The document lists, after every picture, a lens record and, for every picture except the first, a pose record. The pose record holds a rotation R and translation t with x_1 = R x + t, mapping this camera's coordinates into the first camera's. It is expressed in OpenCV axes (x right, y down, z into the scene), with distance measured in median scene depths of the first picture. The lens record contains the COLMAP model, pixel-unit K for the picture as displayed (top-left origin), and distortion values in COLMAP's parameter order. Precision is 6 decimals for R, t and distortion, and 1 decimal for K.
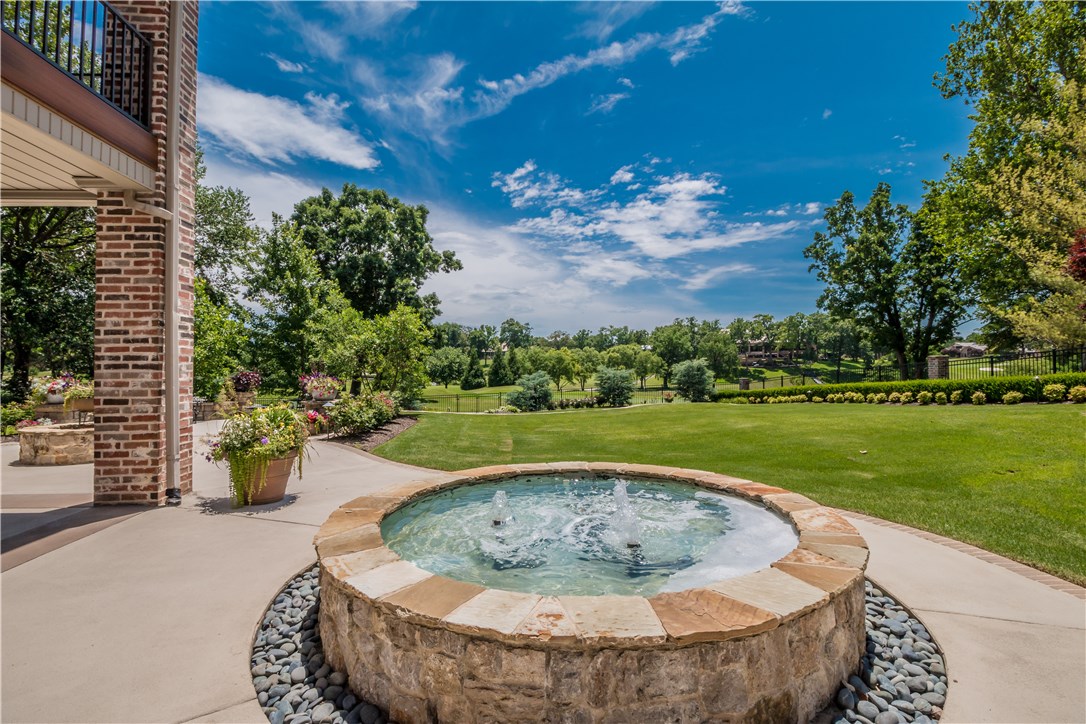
lens RADIAL K [[491.0, 0, 539.7], [0, 491.0, 365.3], [0, 0, 1]] dist [0.001540, -0.025108]
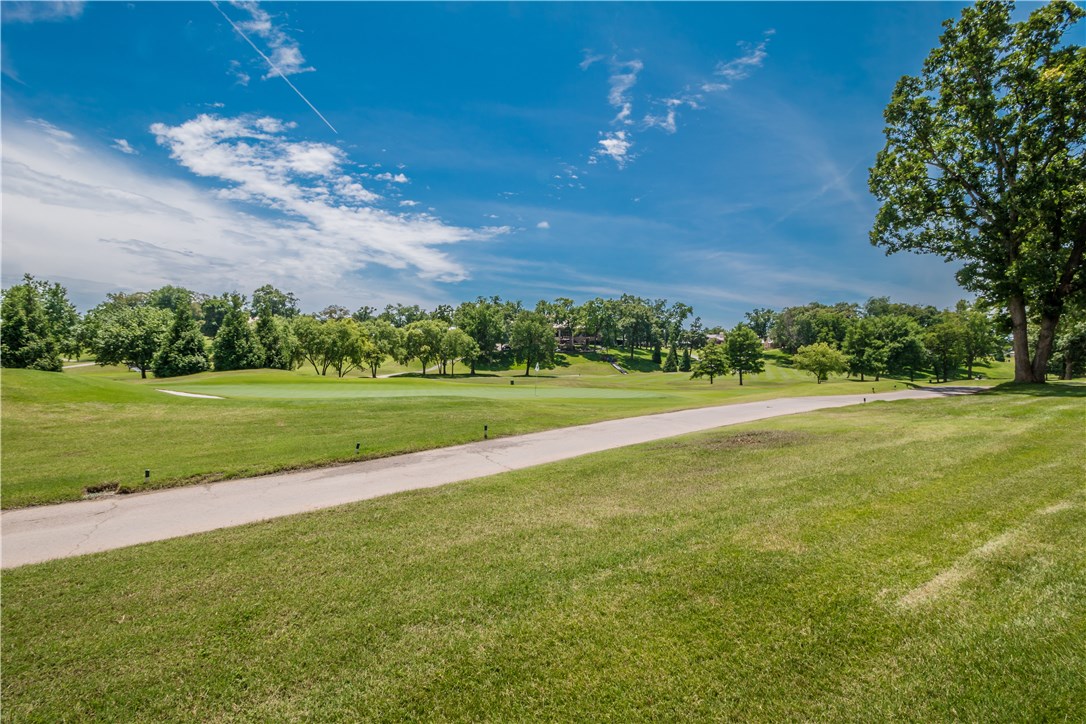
lens RADIAL K [[486.5, 0, 543.0], [0, 486.5, 362.0], [0, 0, 1]] dist [-0.000193, -0.013285]
pose [[0.899210, 0.005909, 0.437478, -0.006562], [-0.014257, 0.999774, 0.015799, 0.013010], [-0.437285, -0.020444, 0.899090, 0.228839]]
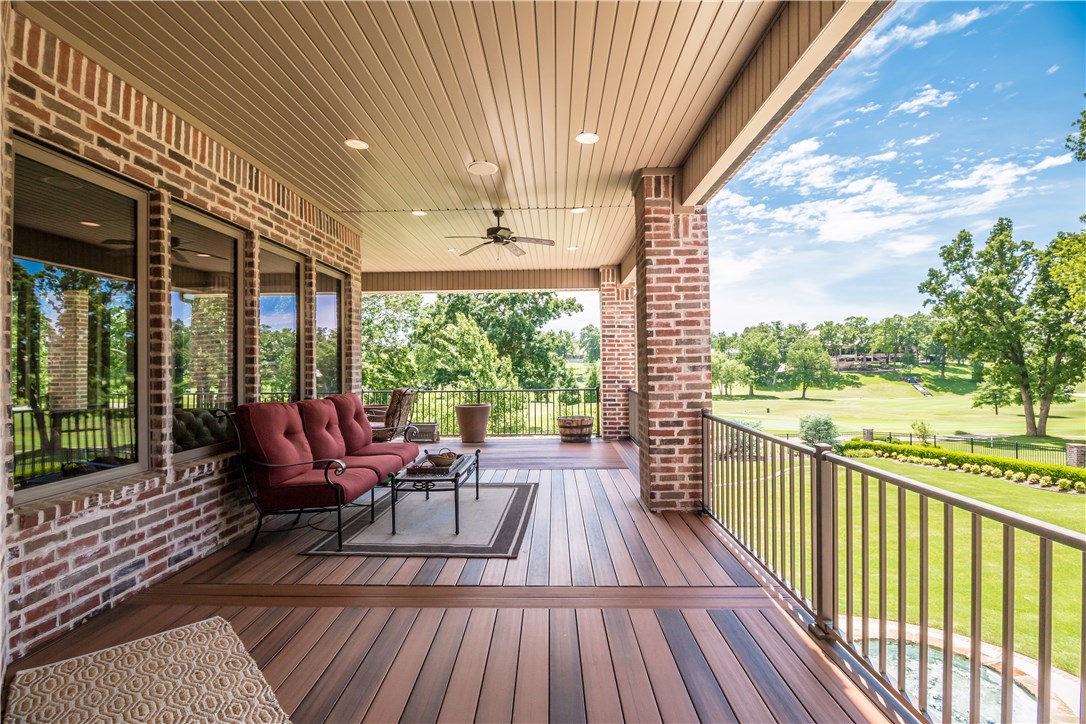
lens RADIAL K [[486.5, 0, 543.0], [0, 486.5, 362.0], [0, 0, 1]] dist [-0.000193, -0.013285]
pose [[0.990497, -0.007053, -0.137353, -0.030372], [0.006748, 0.999974, -0.002685, -0.026413], [0.137369, 0.001732, 0.990518, -0.031459]]
